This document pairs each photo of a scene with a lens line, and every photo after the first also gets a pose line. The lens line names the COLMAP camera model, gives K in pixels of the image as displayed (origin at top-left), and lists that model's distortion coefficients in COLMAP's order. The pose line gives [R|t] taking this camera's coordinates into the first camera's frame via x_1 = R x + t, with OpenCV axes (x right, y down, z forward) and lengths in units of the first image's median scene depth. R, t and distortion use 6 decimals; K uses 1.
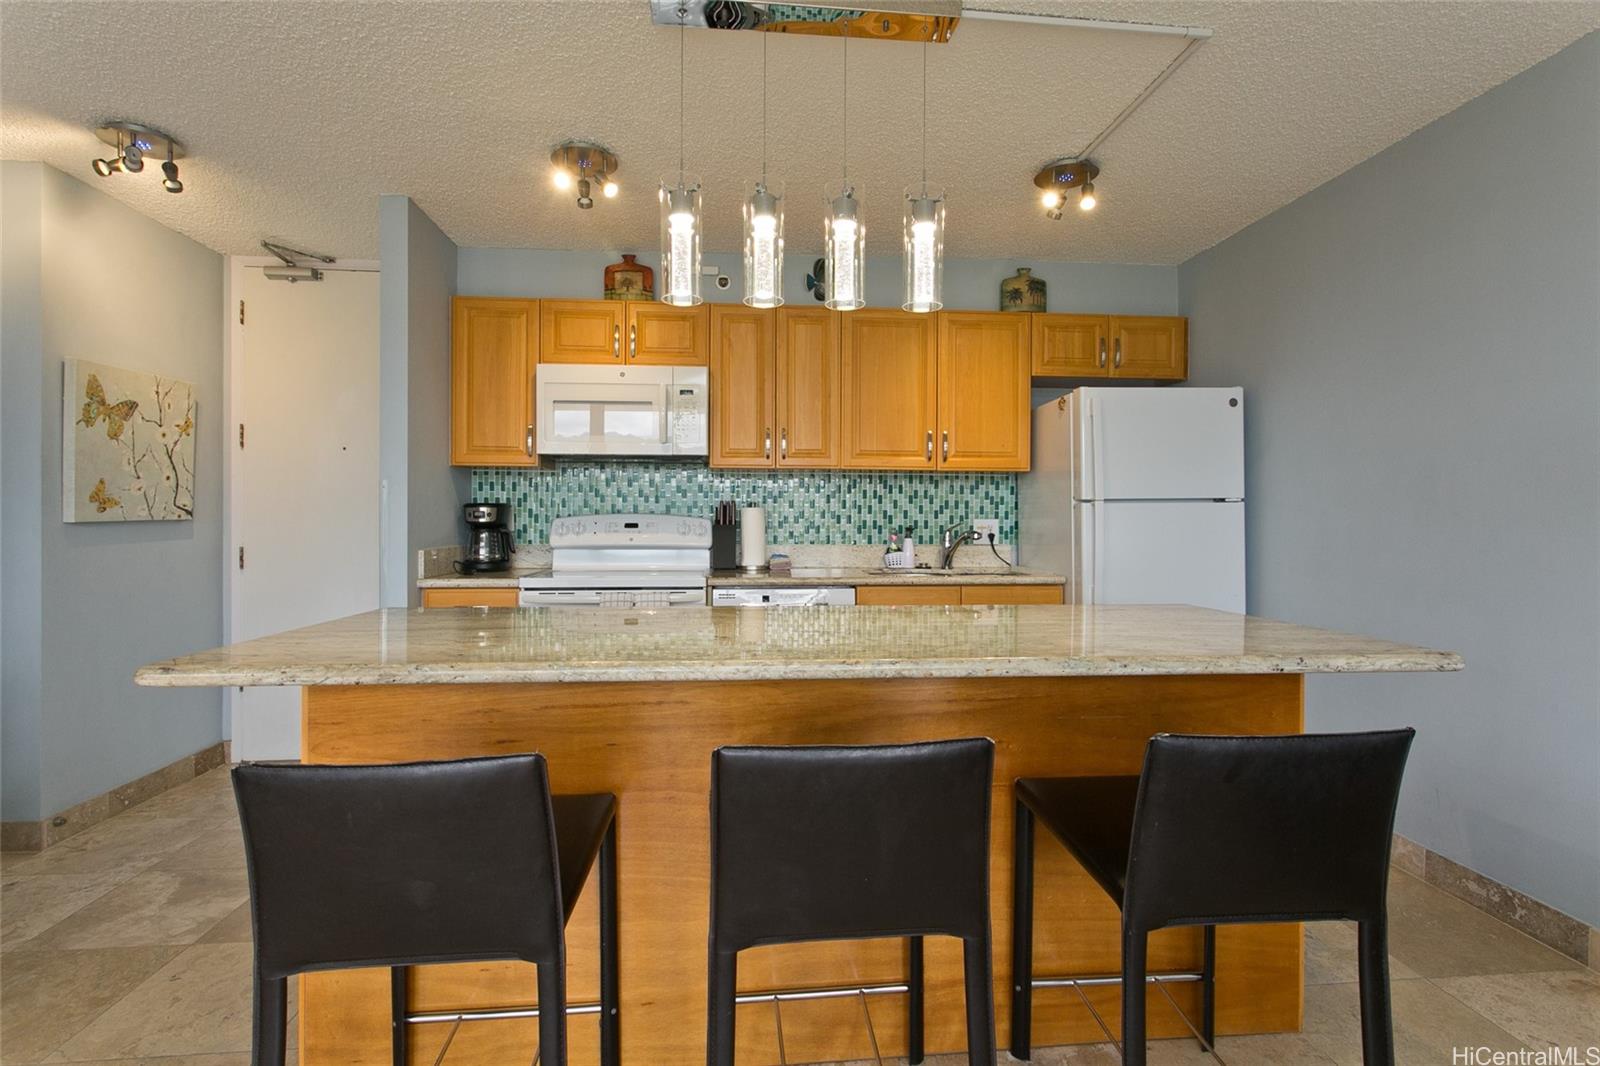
lens RADIAL K [[758.6, 0, 803.9], [0, 758.6, 519.0], [0, 0, 1]] dist [0.000617, 0.001702]
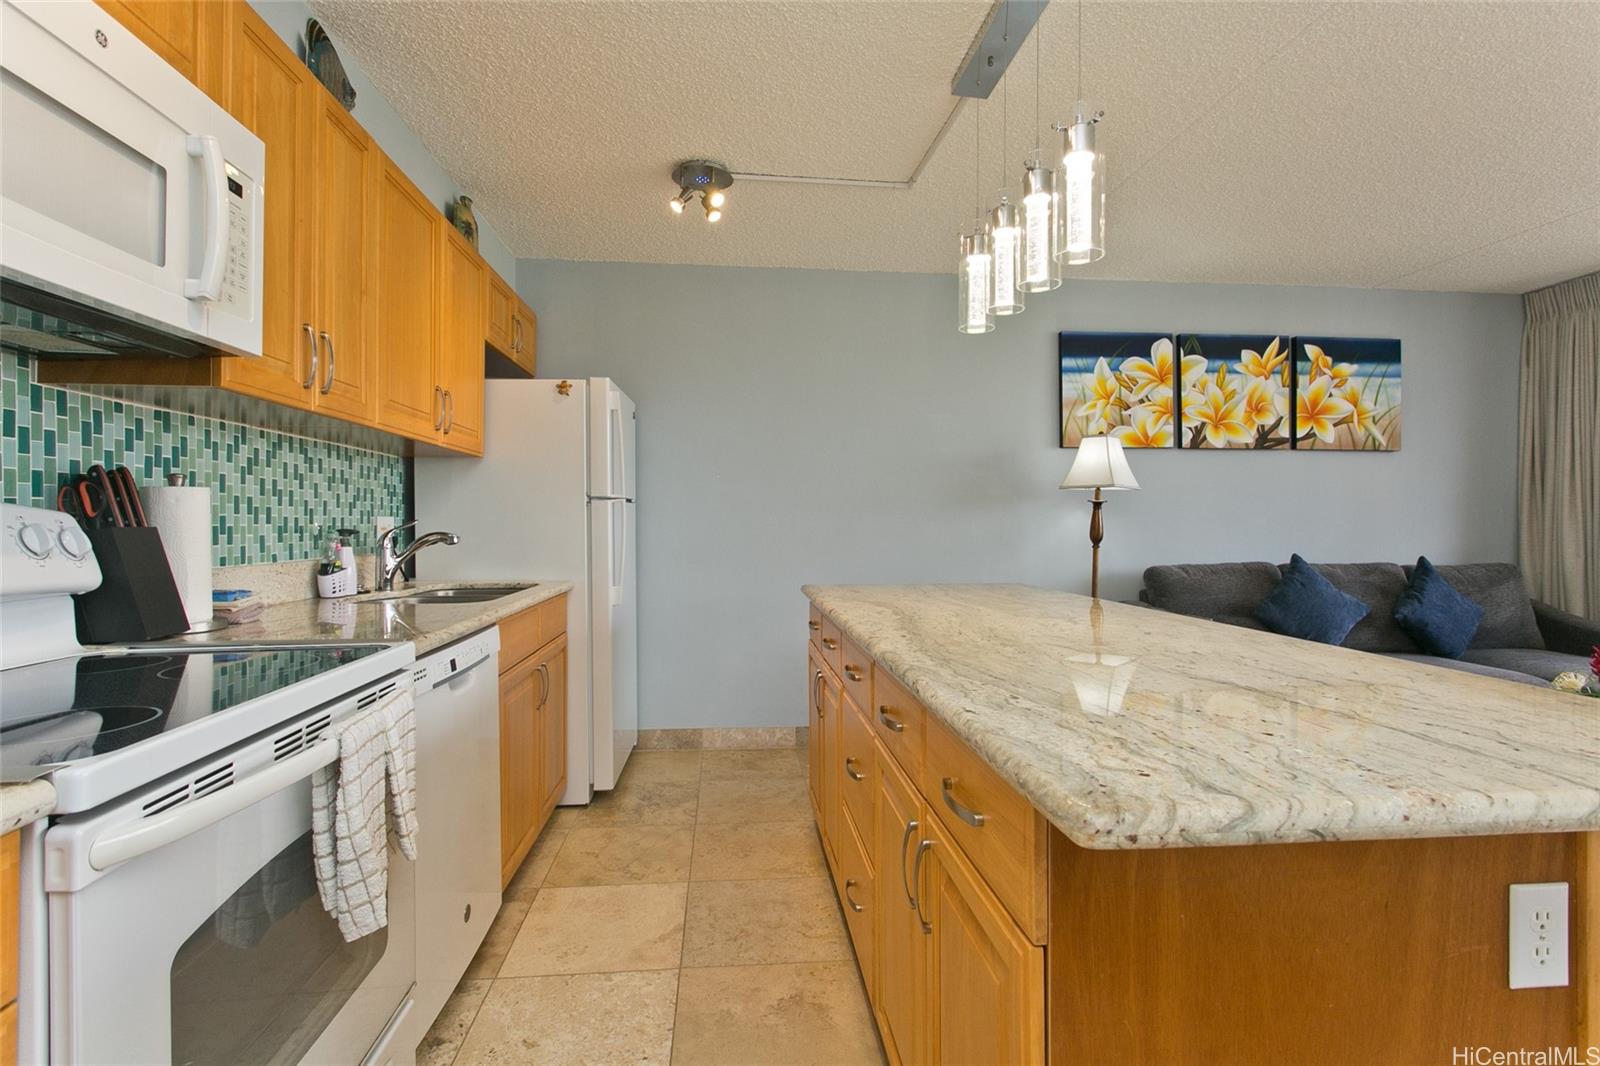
lens RADIAL K [[758.6, 0, 784.9], [0, 758.6, 543.6], [0, 0, 1]] dist [0.000617, 0.001702]
pose [[-0.003038, -0.031721, 0.999492, -0.524428], [-0.004038, 0.999489, 0.031709, 0.002283], [-0.999987, -0.003940, -0.003165, 0.697219]]
